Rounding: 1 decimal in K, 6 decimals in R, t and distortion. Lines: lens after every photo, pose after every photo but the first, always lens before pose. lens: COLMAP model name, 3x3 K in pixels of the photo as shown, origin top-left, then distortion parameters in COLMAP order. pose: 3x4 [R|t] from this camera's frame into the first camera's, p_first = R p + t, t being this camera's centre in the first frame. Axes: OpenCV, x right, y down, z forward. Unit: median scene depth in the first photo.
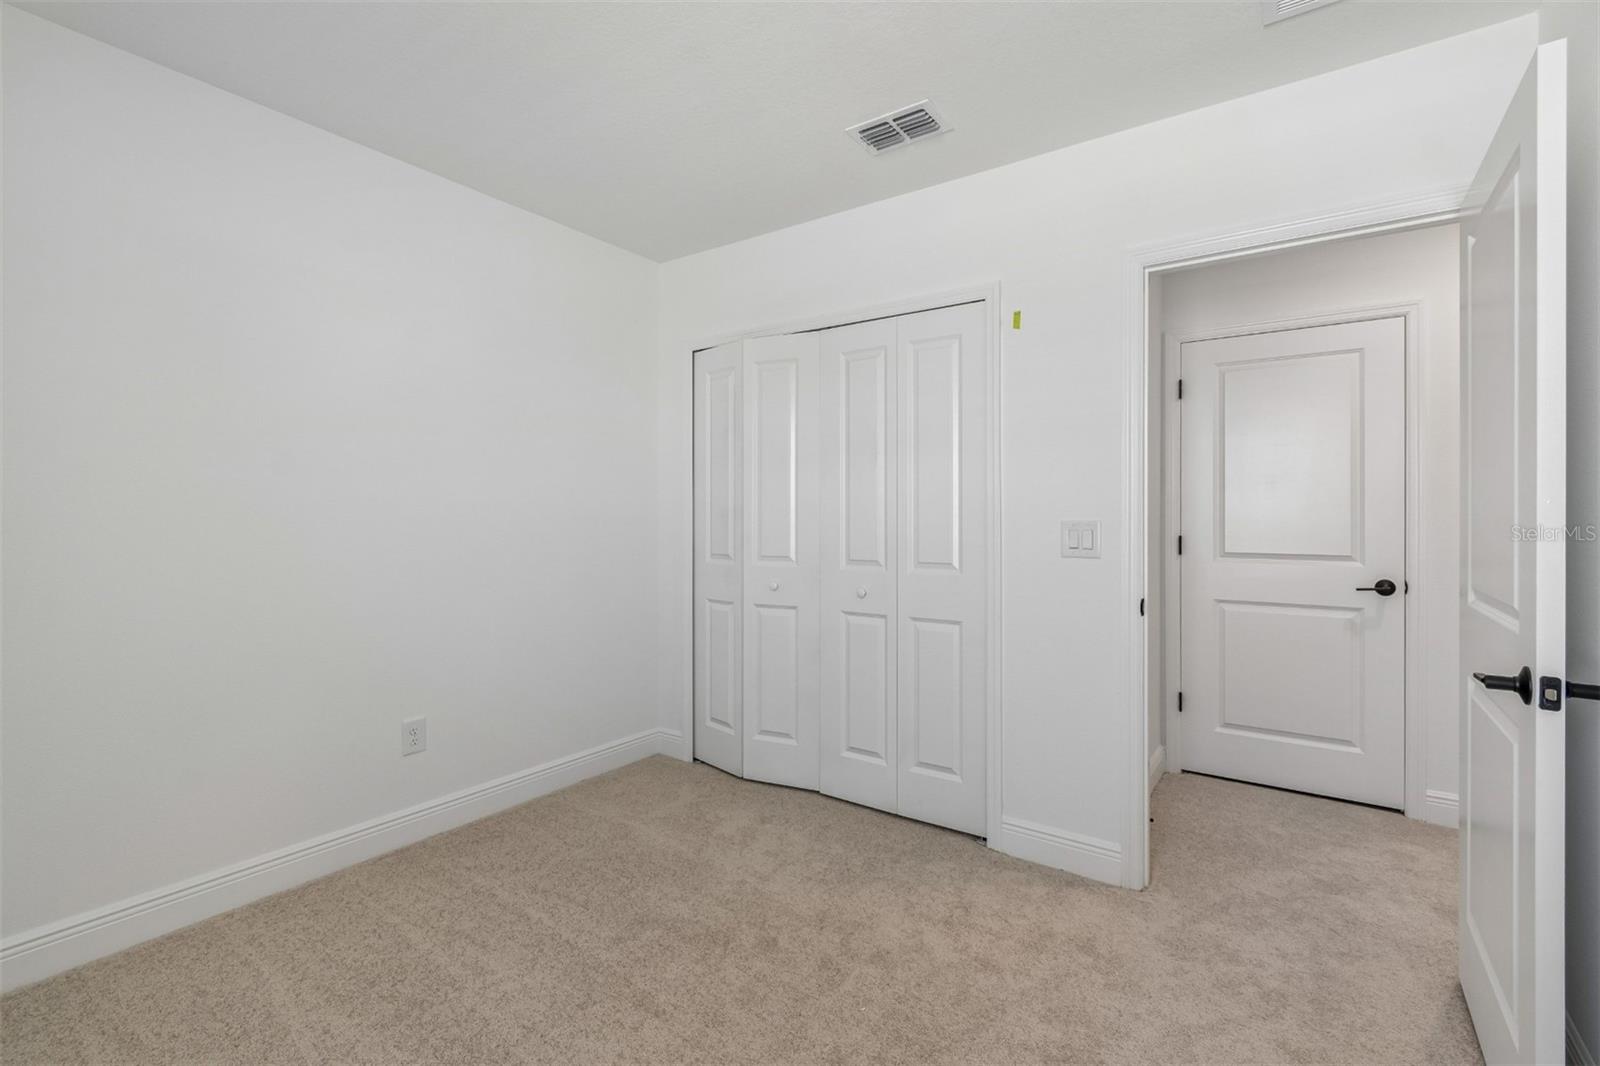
lens RADIAL K [[718.9, 0, 805.3], [0, 718.9, 514.5], [0, 0, 1]] dist [0.002272, 0.000174]
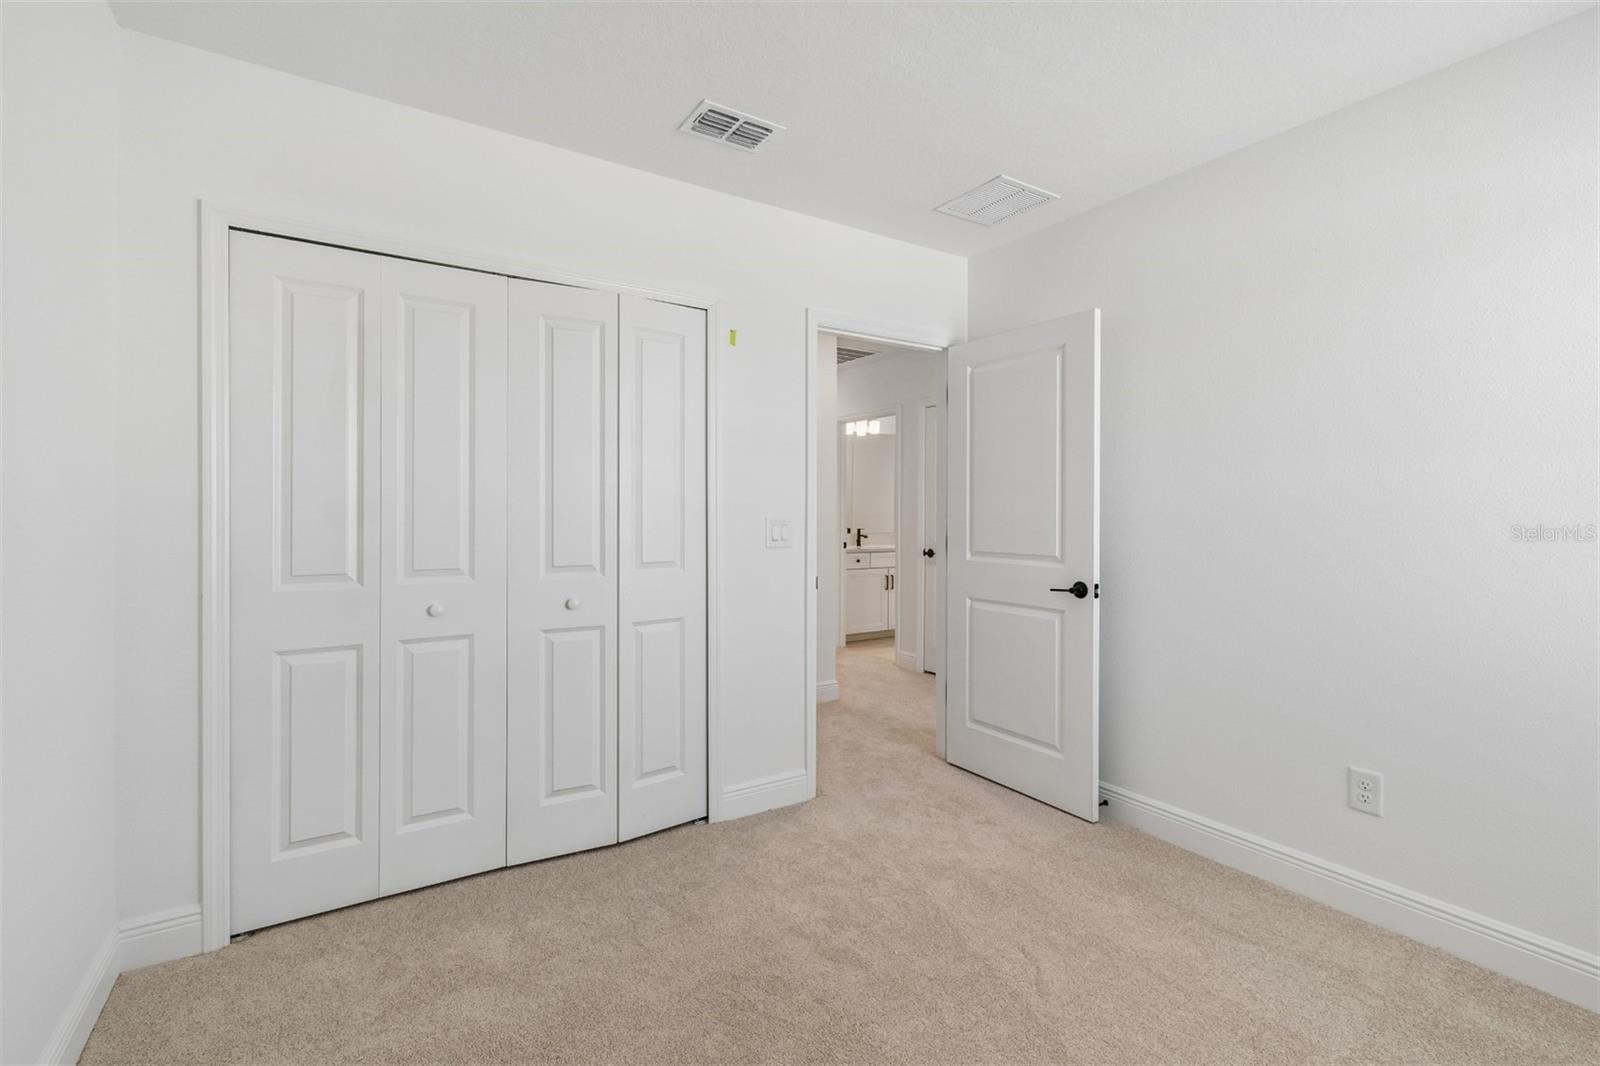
lens RADIAL K [[707.5, 0, 797.2], [0, 707.5, 511.9], [0, 0, 1]] dist [-0.001184, 0.000159]
pose [[0.373589, -0.000811, 0.927594, -0.625371], [-0.002786, 0.999994, 0.001996, -0.002803], [-0.927590, -0.003330, 0.373585, 0.456593]]
